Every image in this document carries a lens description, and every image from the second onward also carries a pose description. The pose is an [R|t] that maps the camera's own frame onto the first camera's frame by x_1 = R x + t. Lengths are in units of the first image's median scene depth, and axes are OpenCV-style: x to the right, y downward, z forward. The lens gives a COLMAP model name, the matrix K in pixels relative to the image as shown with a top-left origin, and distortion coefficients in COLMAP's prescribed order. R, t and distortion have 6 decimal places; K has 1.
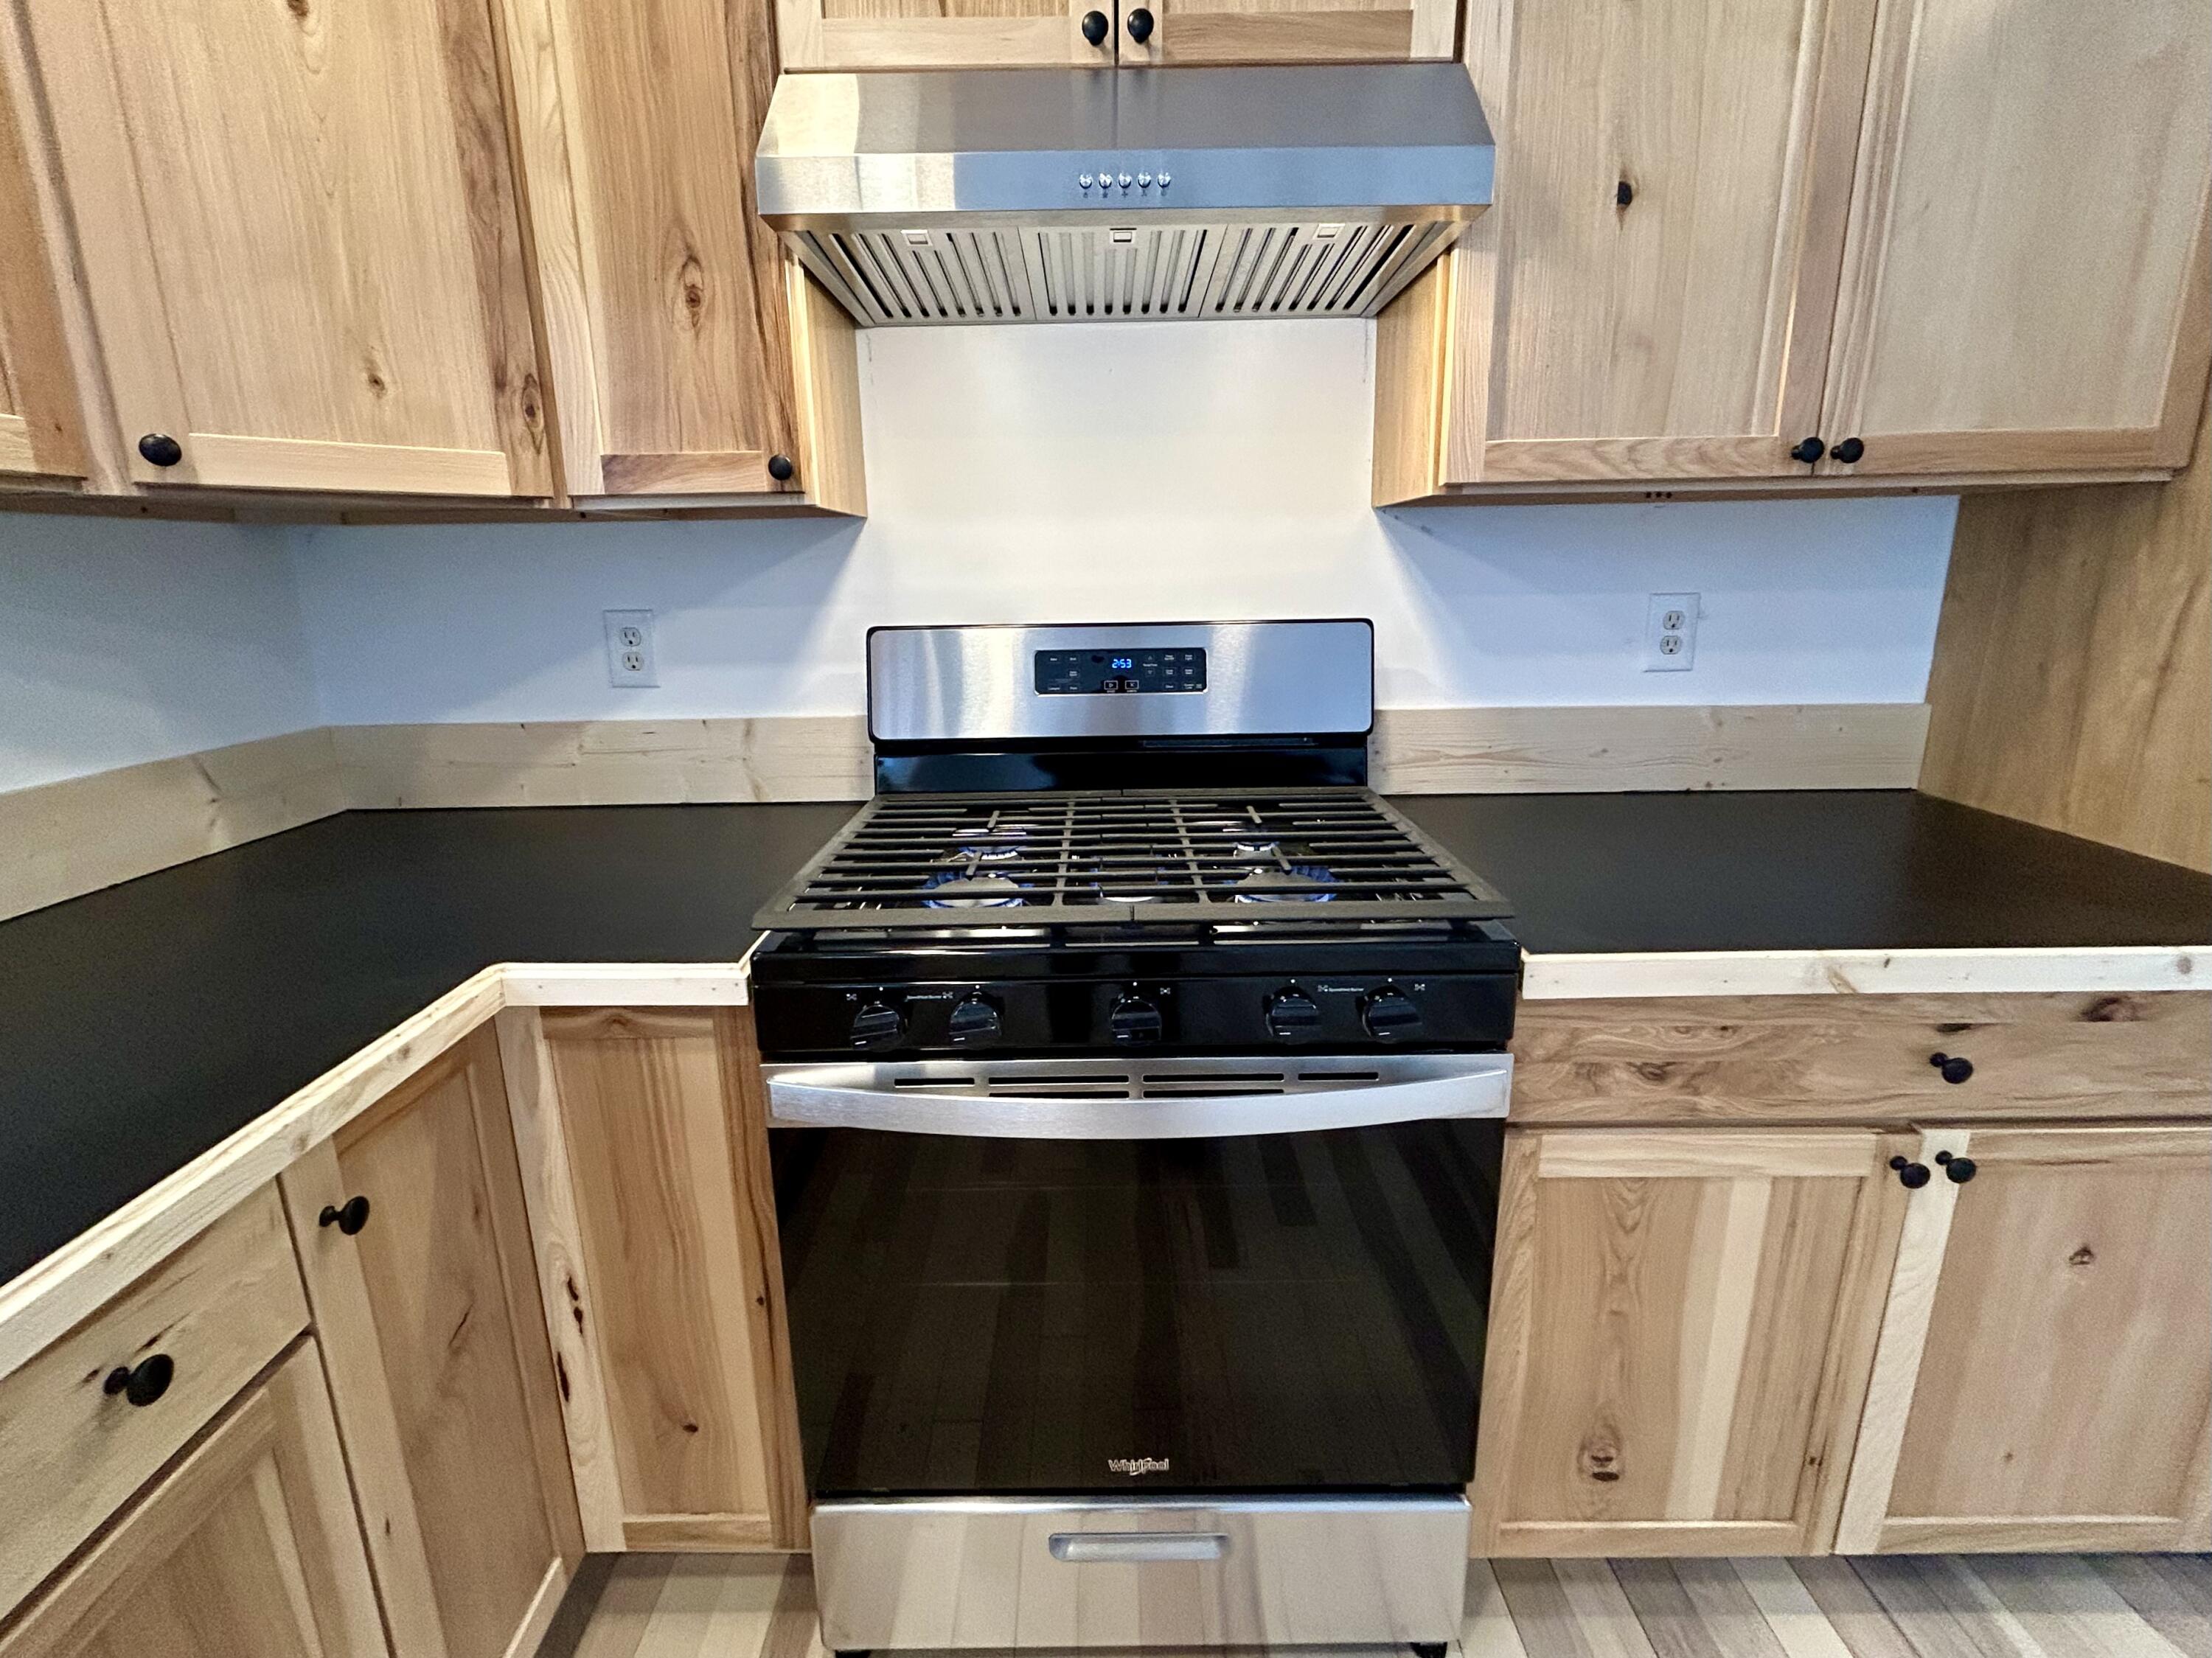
lens RADIAL K [[895.6, 0, 1097.2], [0, 895.6, 814.6], [0, 0, 1]] dist [-0.000304, 0.000044]
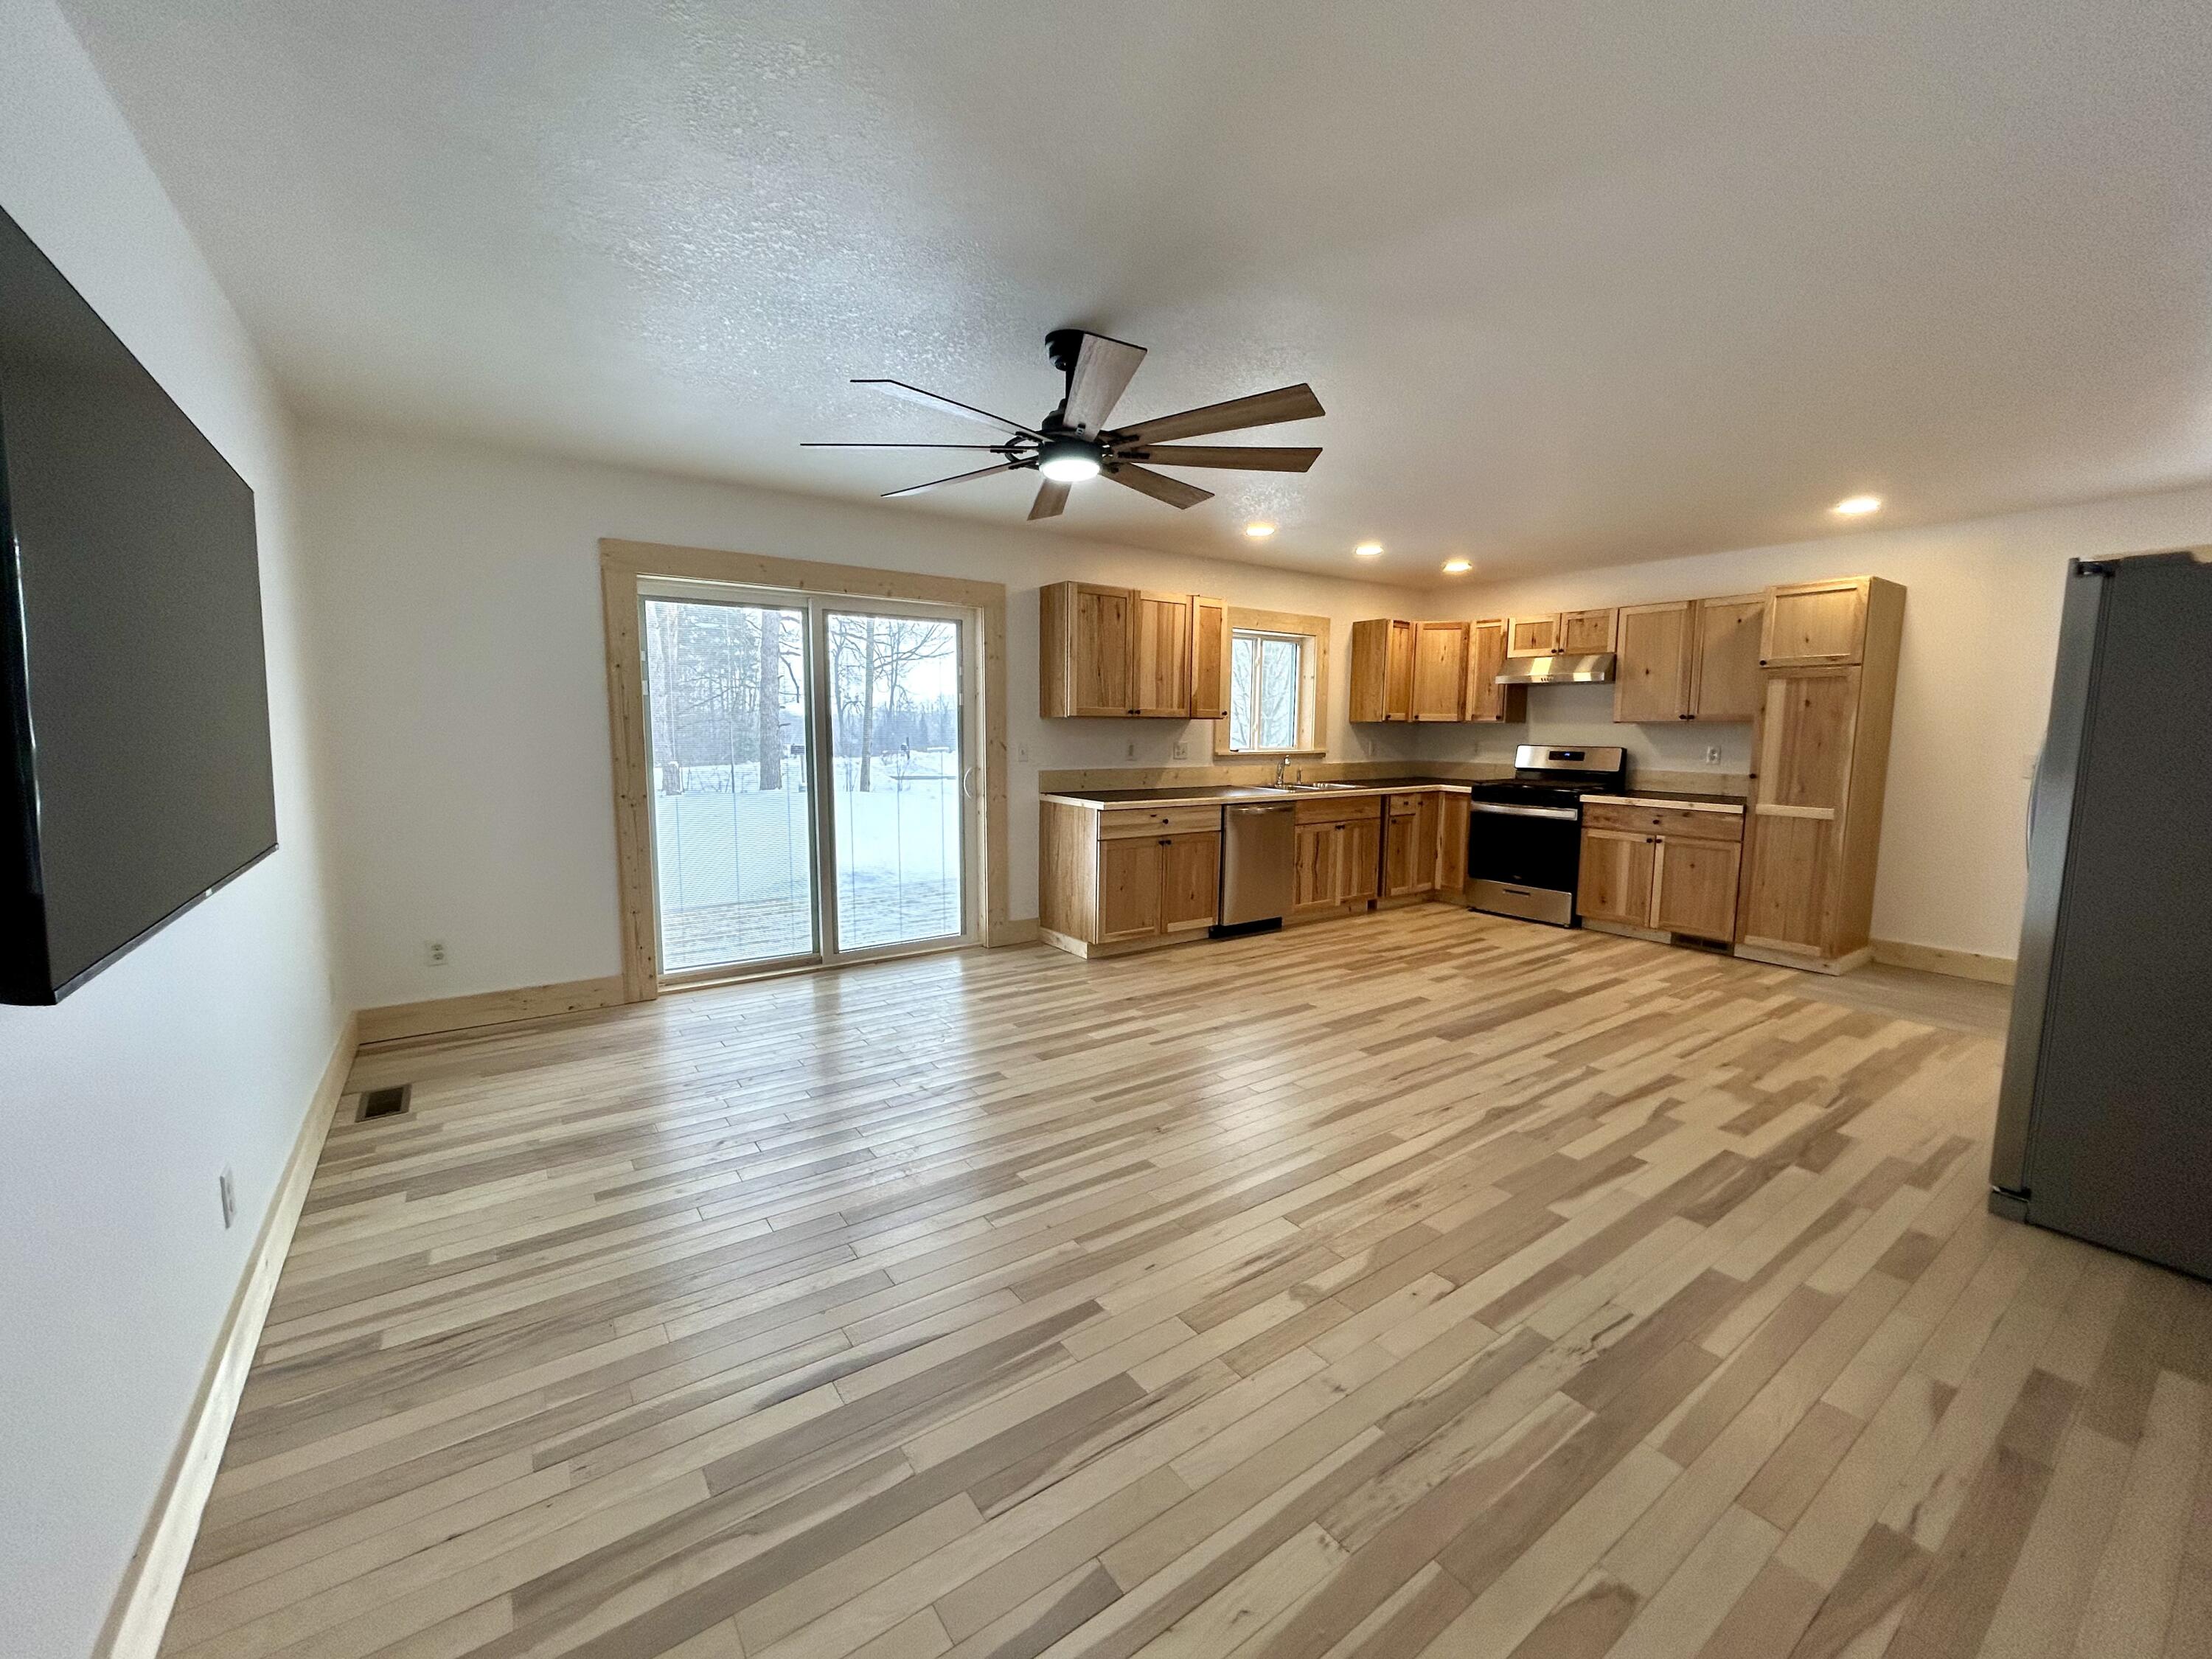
lens RADIAL K [[895.7, 0, 1099.4], [0, 895.7, 818.0], [0, 0, 1]] dist [-0.000304, 0.000044]
pose [[0.580299, 0.105543, -0.807536, 3.316299], [-0.200214, 0.979624, -0.015840, 1.000004], [0.789410, 0.170872, 0.589606, -4.985128]]
